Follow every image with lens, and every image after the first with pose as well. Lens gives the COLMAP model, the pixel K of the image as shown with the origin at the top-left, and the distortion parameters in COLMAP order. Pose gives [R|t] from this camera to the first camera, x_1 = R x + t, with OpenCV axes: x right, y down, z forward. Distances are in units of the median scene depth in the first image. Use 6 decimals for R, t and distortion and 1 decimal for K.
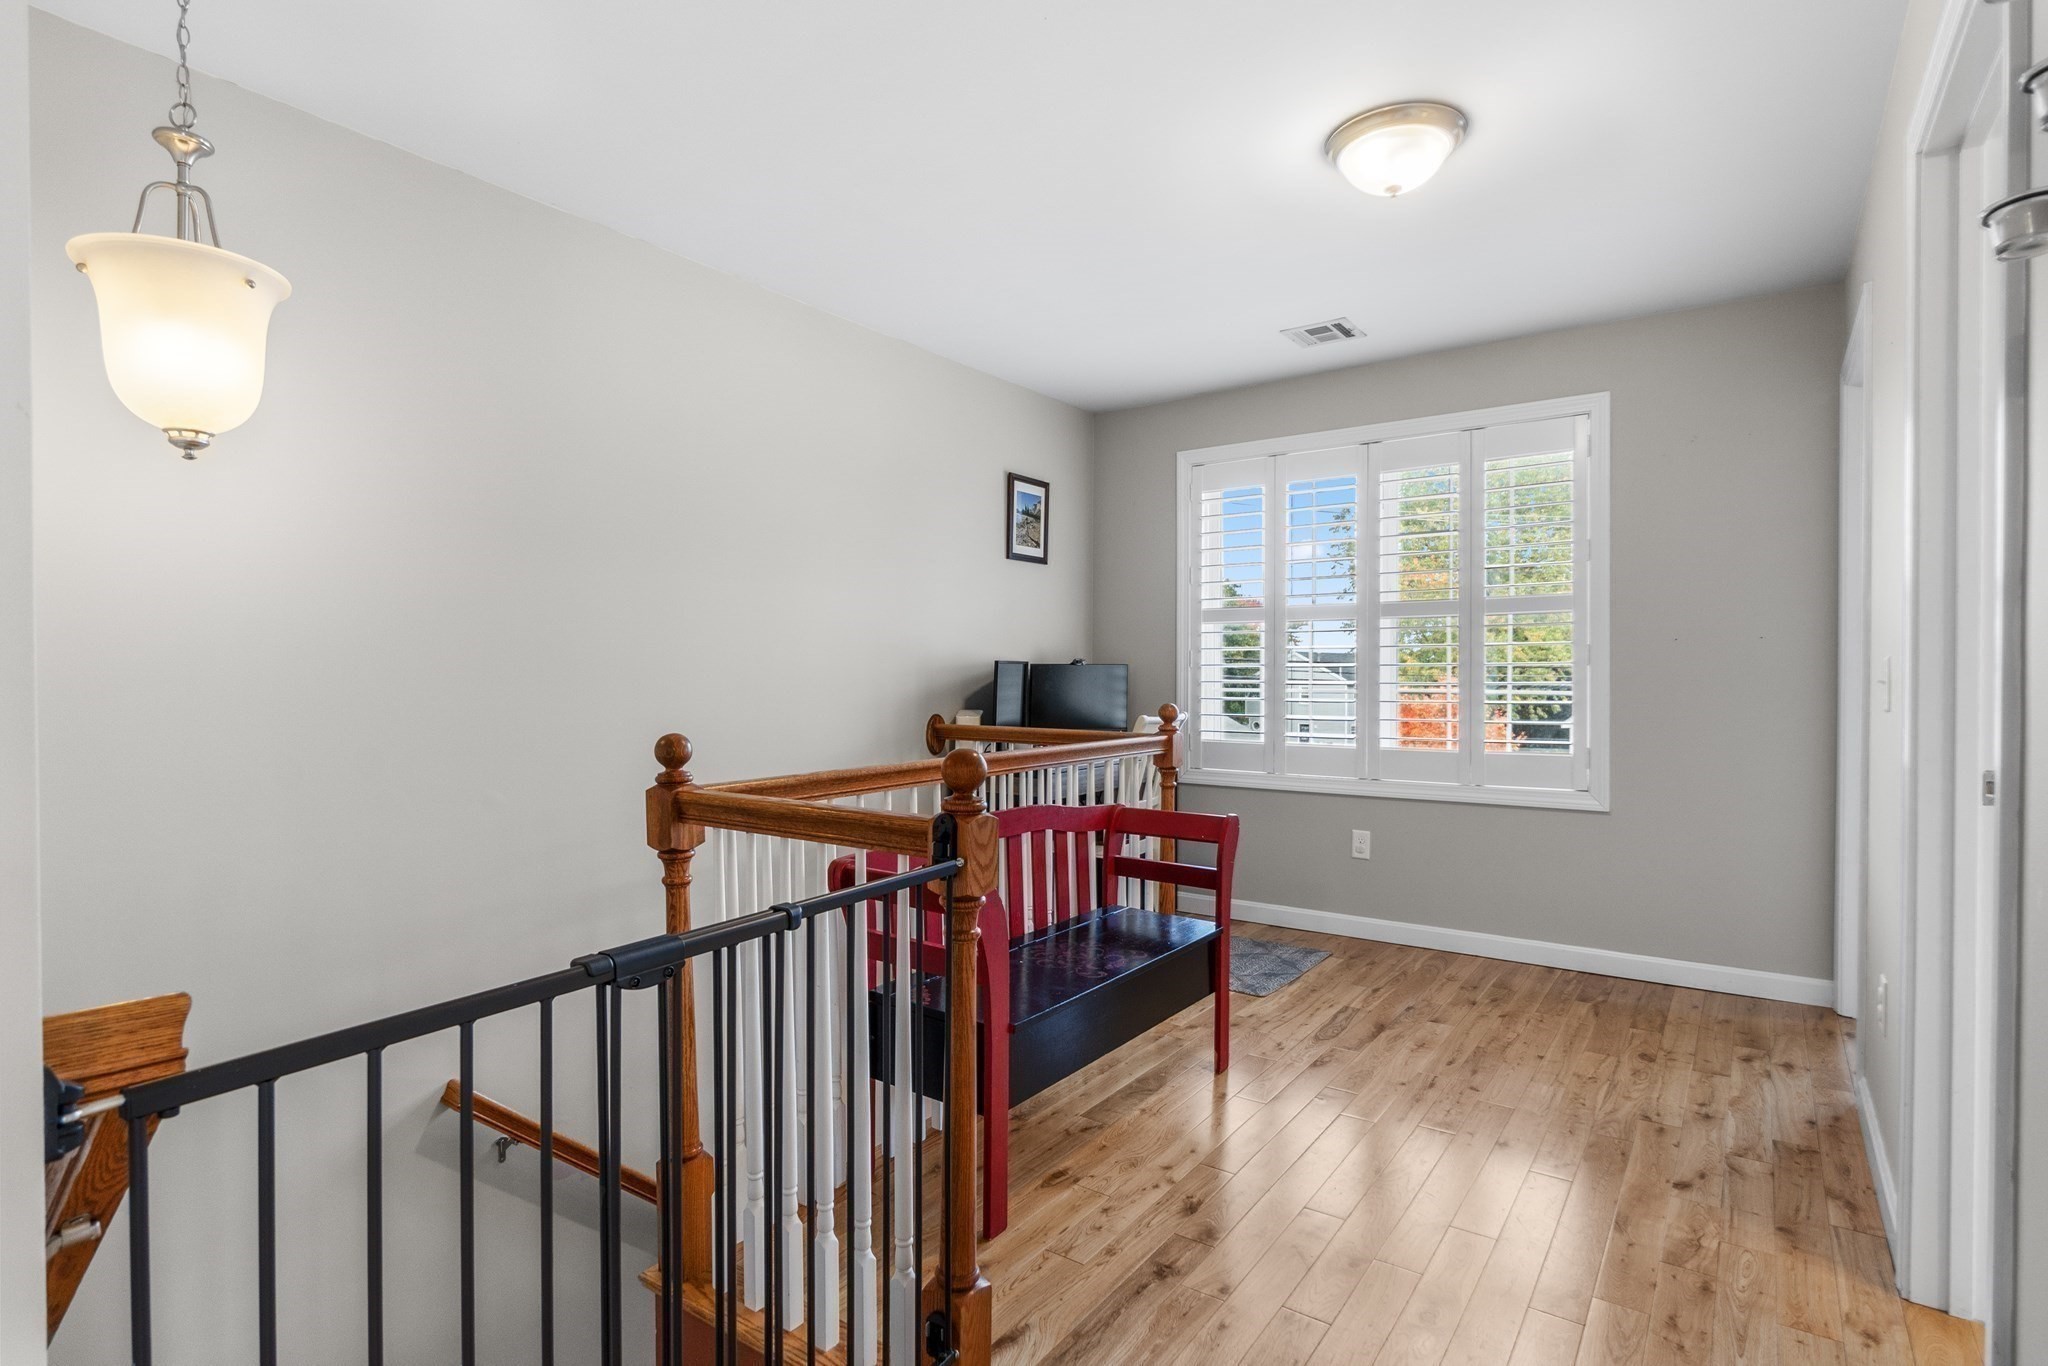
lens RADIAL K [[1023.7, 0, 1031.7], [0, 1023.7, 680.7], [0, 0, 1]] dist [0.003296, -0.000351]
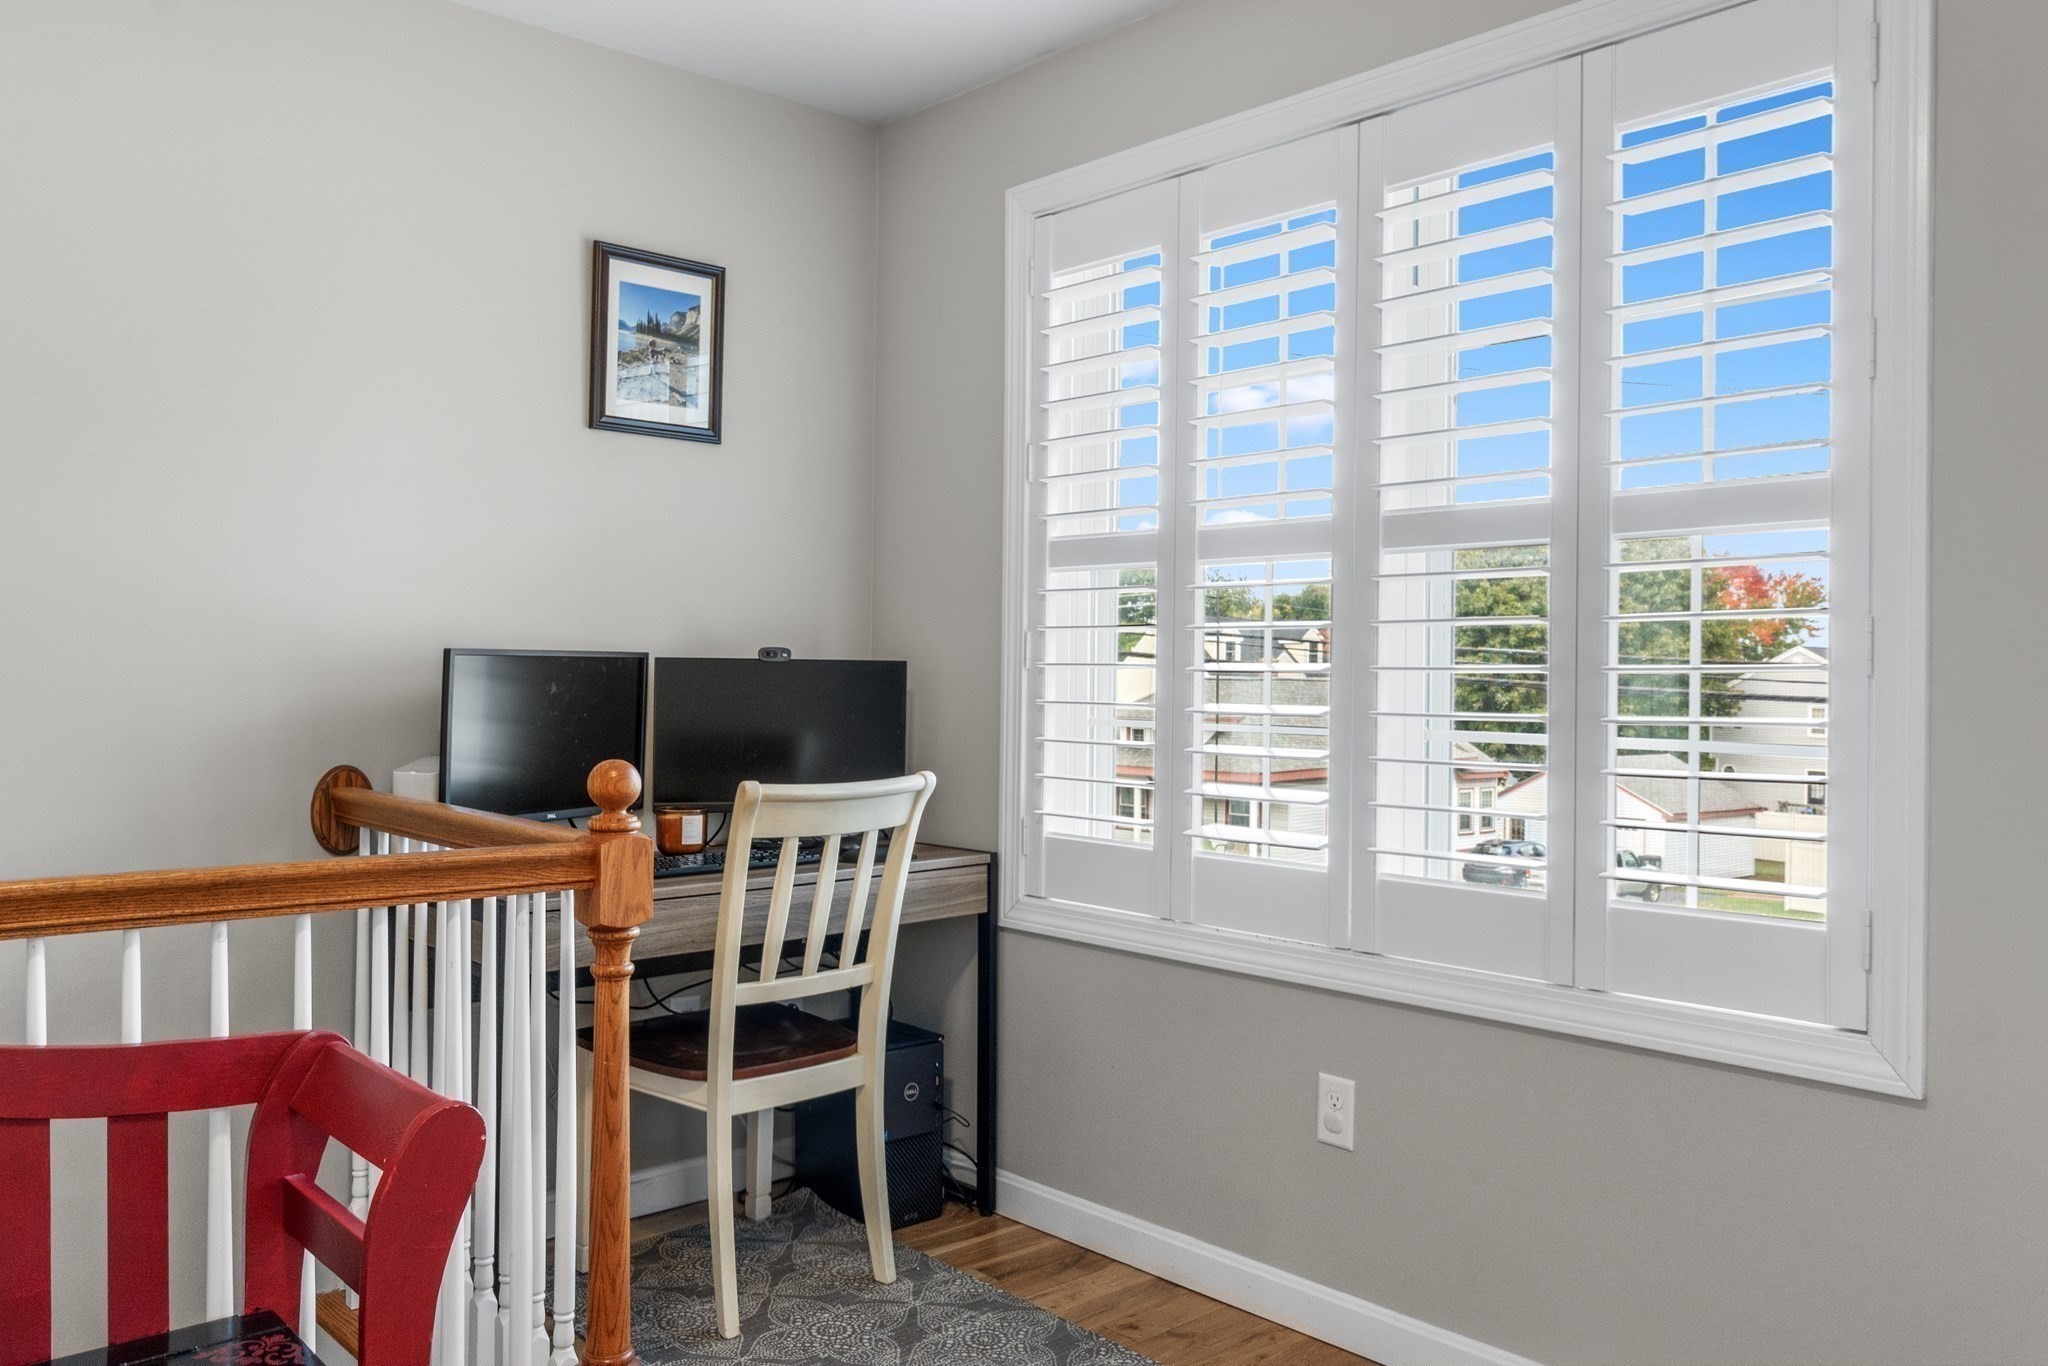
lens RADIAL K [[1582.8, 0, 1008.9], [0, 1582.8, 679.6], [0, 0, 1]] dist [-0.014297, 0.001819]
pose [[0.975398, 0.014558, -0.219968, 0.316126], [-0.016138, 0.999855, -0.005387, -0.005004], [0.219858, 0.008804, 0.975492, 0.345742]]
